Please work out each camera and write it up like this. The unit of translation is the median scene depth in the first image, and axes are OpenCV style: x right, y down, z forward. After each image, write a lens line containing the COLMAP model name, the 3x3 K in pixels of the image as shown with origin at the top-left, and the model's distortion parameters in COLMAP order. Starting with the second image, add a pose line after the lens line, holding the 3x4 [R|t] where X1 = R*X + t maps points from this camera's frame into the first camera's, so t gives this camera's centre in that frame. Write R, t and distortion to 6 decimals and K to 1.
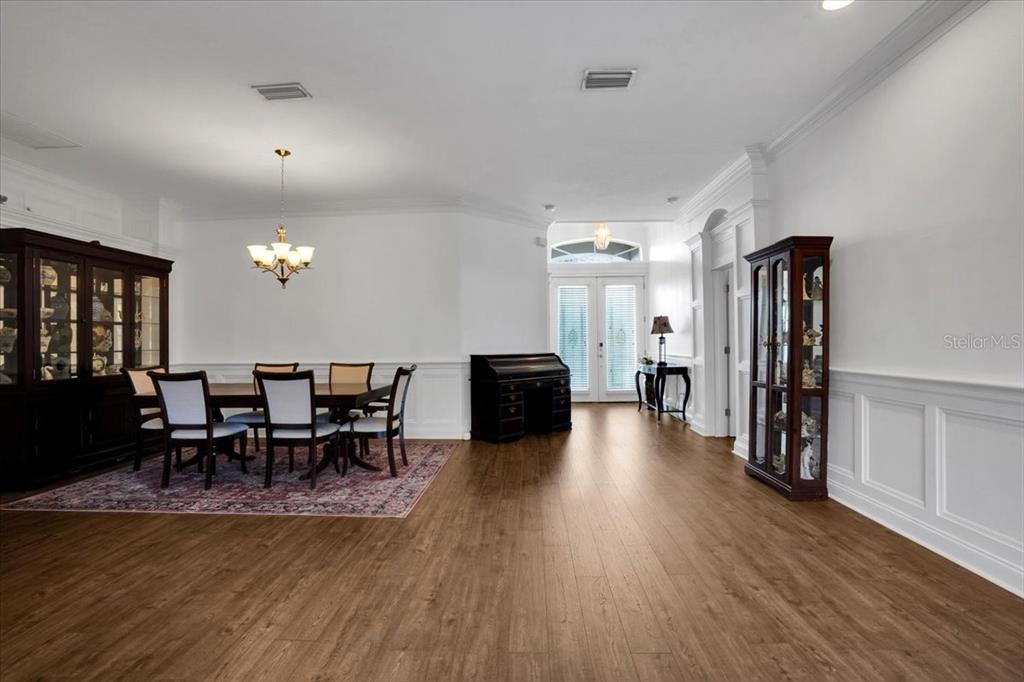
lens RADIAL K [[459.3, 0, 512.0], [0, 459.3, 341.0], [0, 0, 1]] dist [-0.090397, 0.028955]
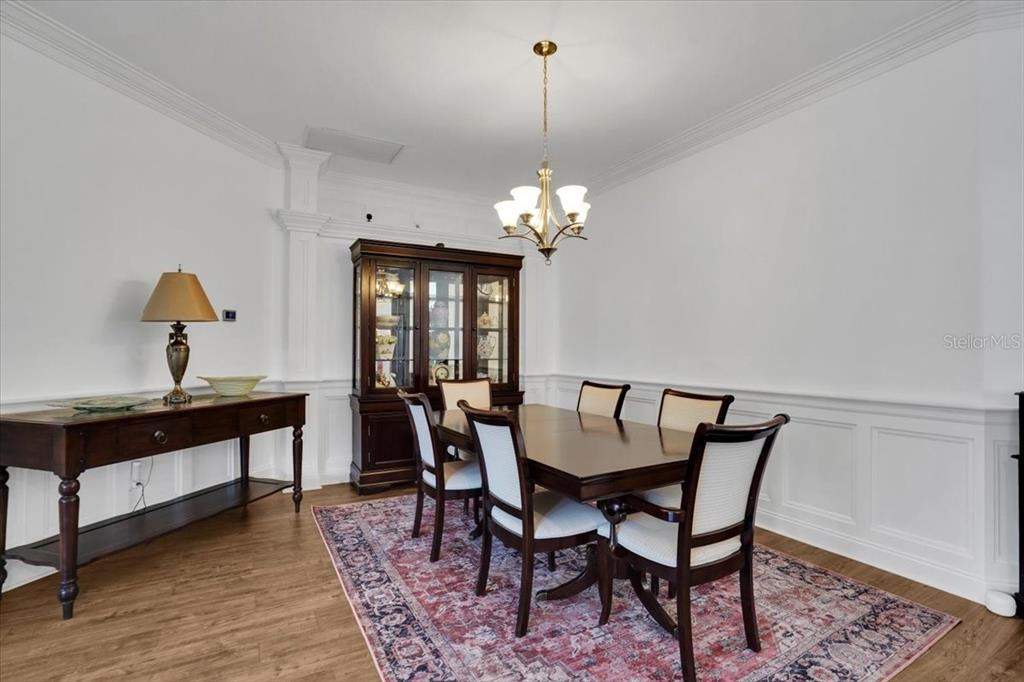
lens RADIAL K [[477.1, 0, 512.0], [0, 477.1, 341.0], [0, 0, 1]] dist [-0.068137, 0.033033]
pose [[0.531770, -0.005641, -0.846870, 0.012648], [-0.006207, 0.999925, -0.010558, -0.006902], [0.846866, 0.010871, 0.531695, 0.653888]]
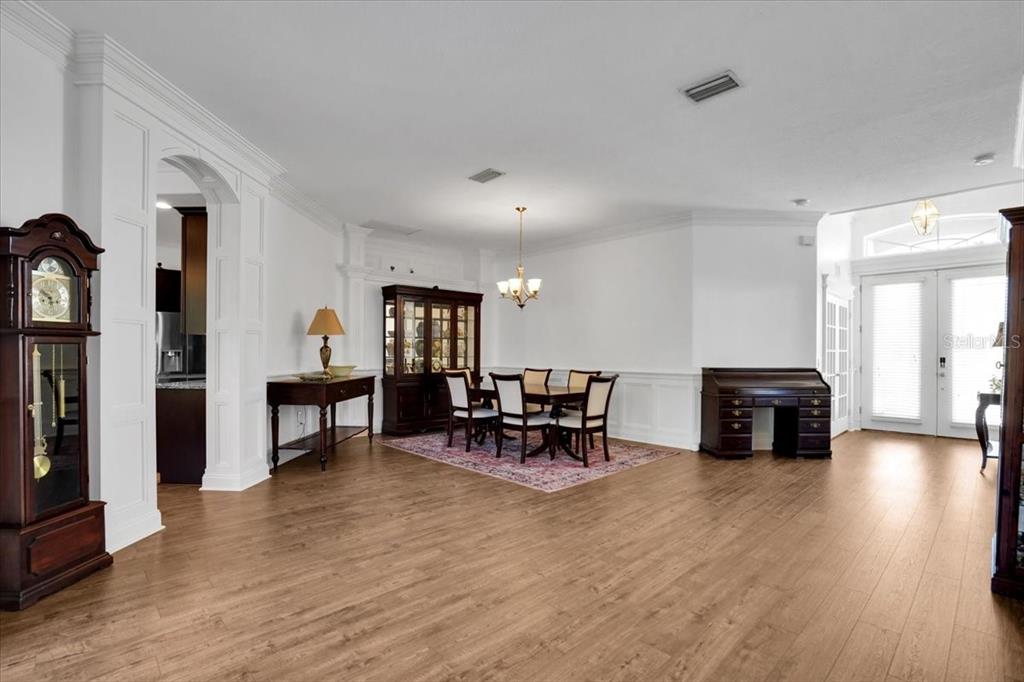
lens RADIAL K [[459.3, 0, 512.0], [0, 459.3, 341.0], [0, 0, 1]] dist [-0.090397, 0.028955]
pose [[0.716097, -0.005798, -0.697977, 0.444961], [-0.010291, 0.999769, -0.018864, -0.005505], [0.697925, 0.020692, 0.715872, 0.006885]]
